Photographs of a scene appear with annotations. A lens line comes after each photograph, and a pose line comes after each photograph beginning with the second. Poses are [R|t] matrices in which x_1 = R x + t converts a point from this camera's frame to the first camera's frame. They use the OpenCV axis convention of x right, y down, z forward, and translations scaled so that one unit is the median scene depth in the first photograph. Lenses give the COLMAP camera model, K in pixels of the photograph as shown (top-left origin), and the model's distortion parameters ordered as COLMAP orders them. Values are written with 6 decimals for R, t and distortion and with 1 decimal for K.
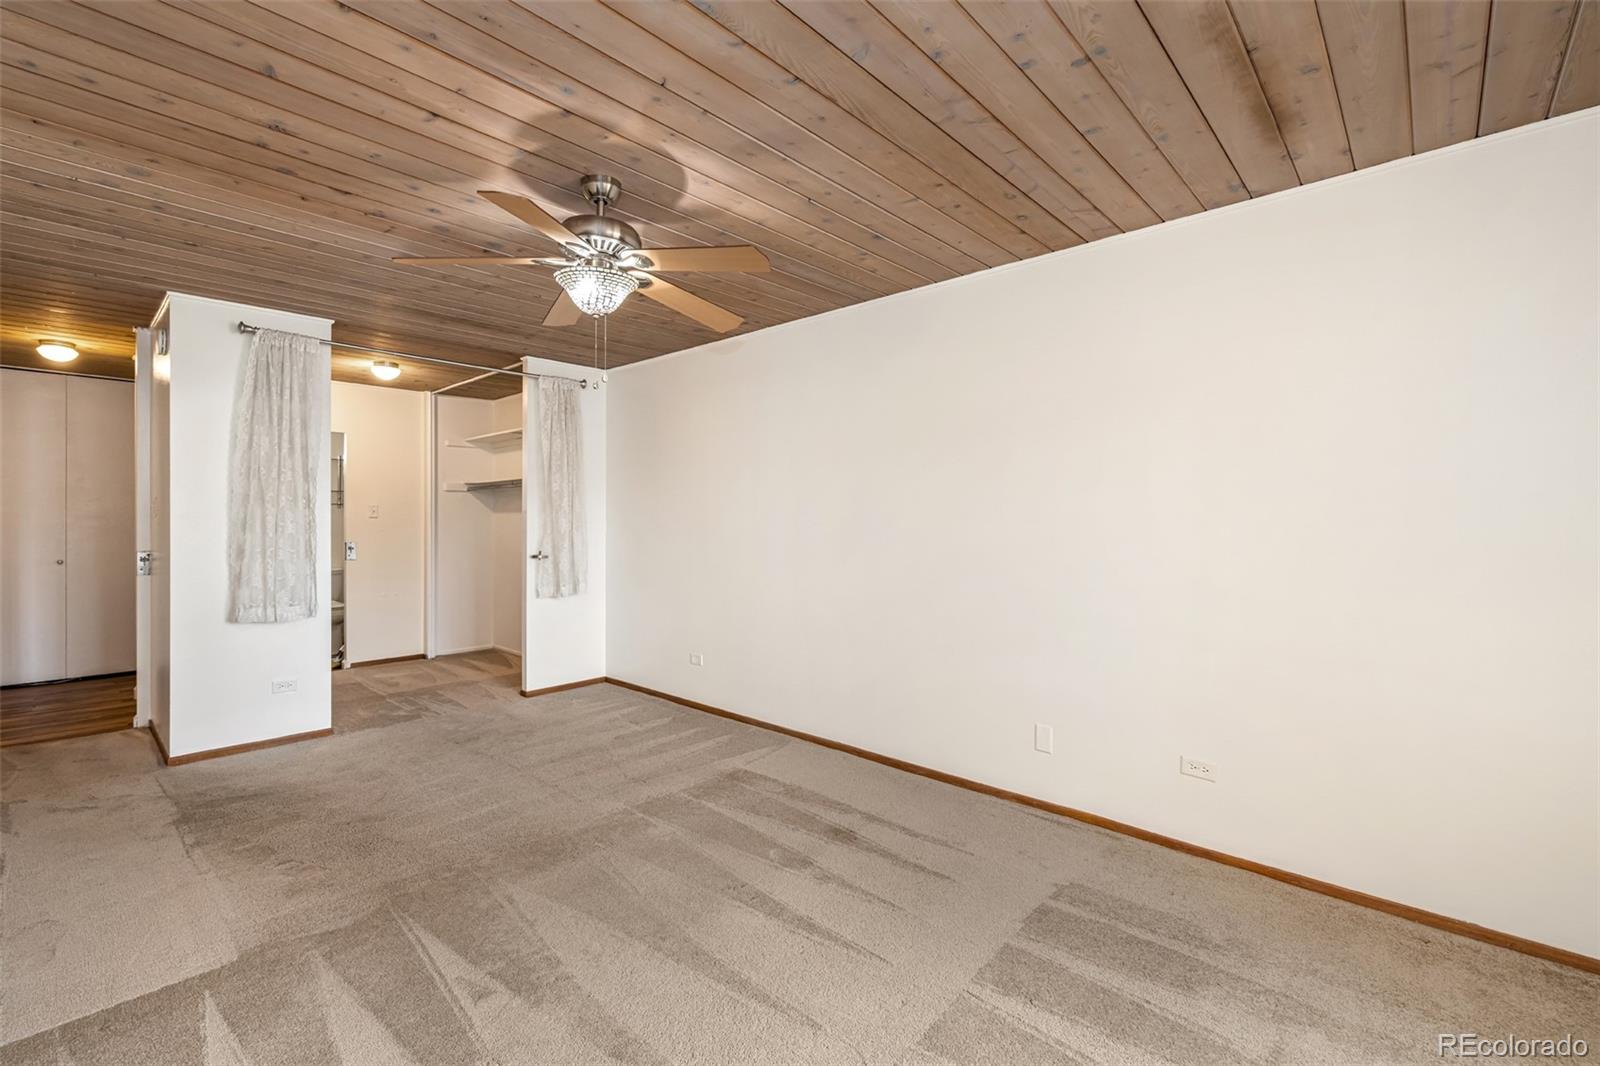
lens RADIAL K [[684.2, 0, 778.7], [0, 684.2, 525.0], [0, 0, 1]] dist [-0.000948, 0.000057]
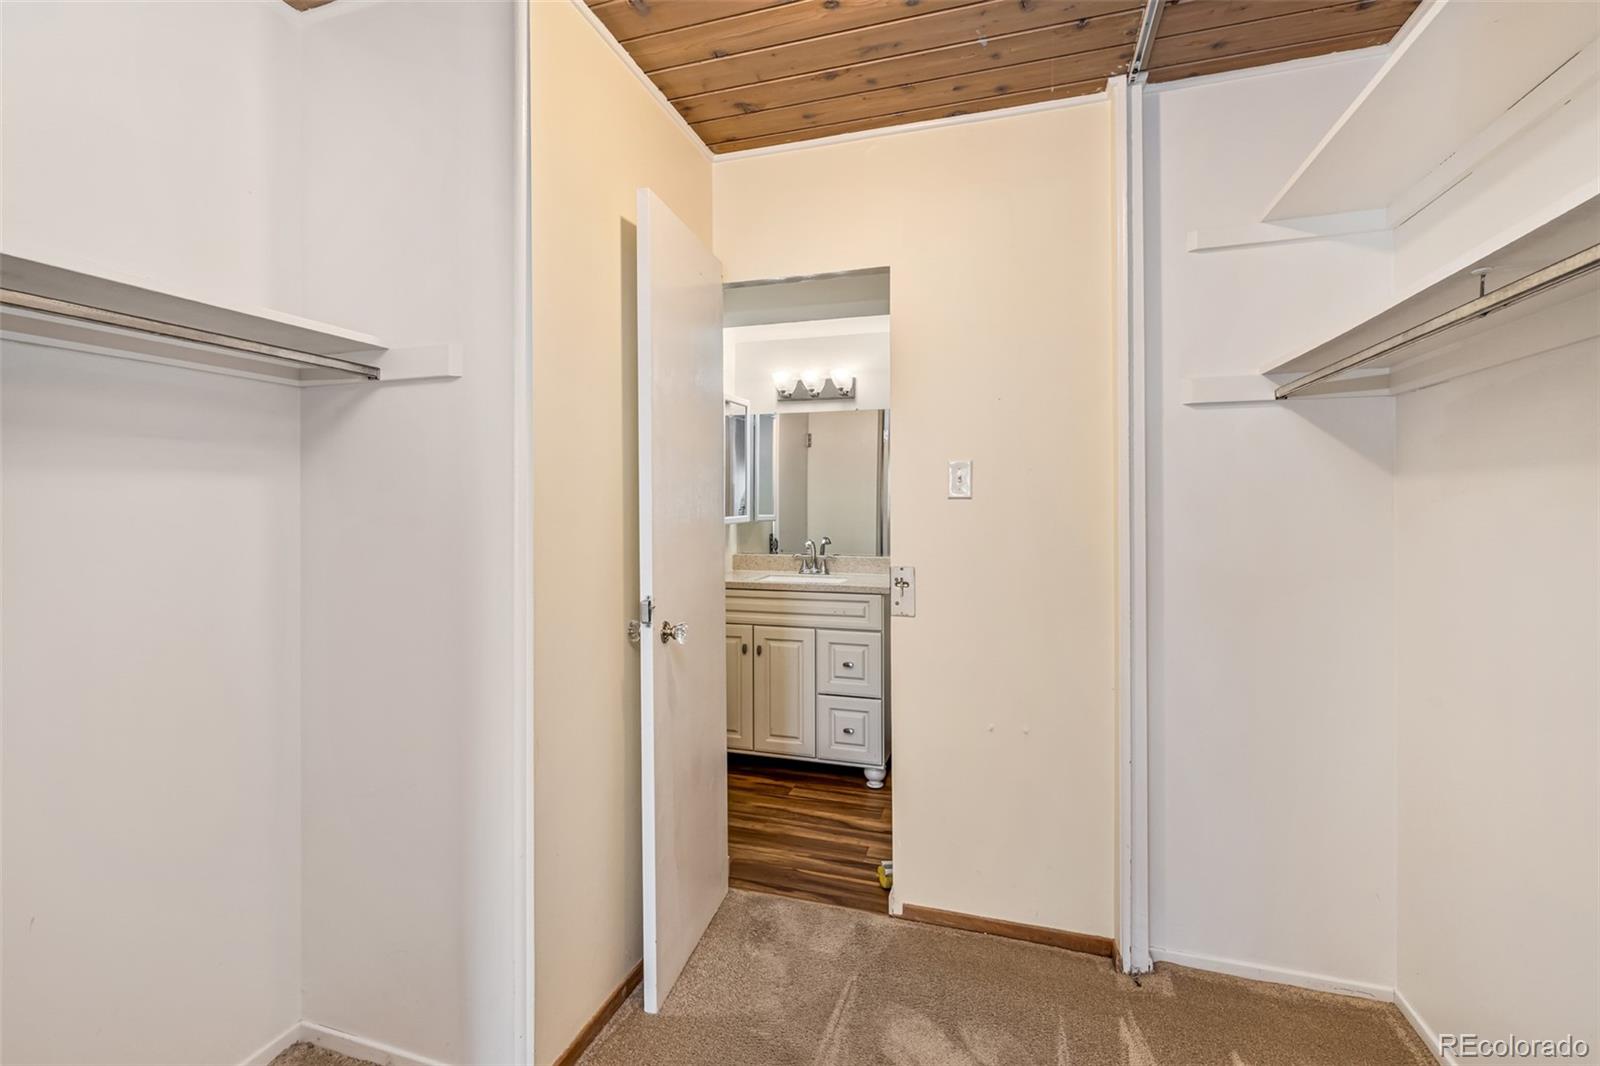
lens RADIAL K [[701.6, 0, 797.6], [0, 701.6, 503.2], [0, 0, 1]] dist [-0.001725, -0.000162]
pose [[0.441010, -0.004537, -0.897491, -0.538281], [-0.004844, 0.999961, -0.007435, -0.006973], [0.897489, 0.007626, 0.440971, 1.322710]]
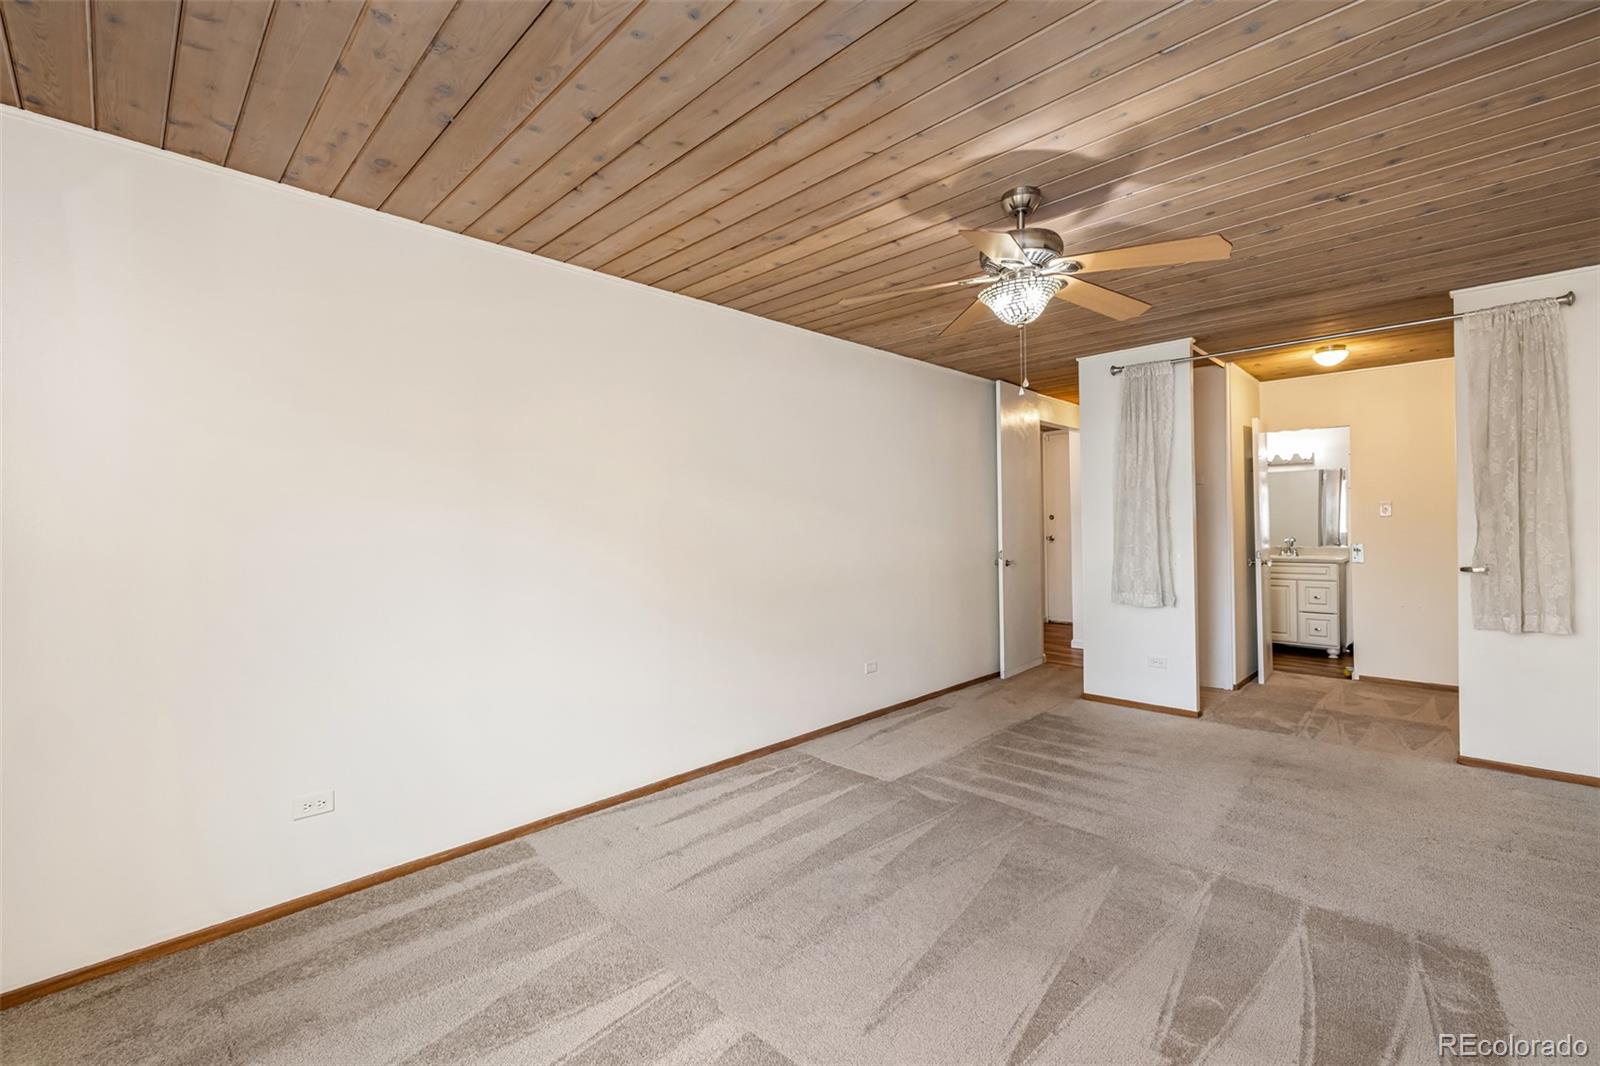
lens RADIAL K [[687.9, 0, 803.7], [0, 687.9, 526.5], [0, 0, 1]] dist [-0.001887, -0.000376]
pose [[-0.013450, 0.000144, -0.999910, 0.513841], [0.003618, 0.999993, 0.000095, -0.000657], [0.999903, -0.003617, -0.013450, 0.449906]]
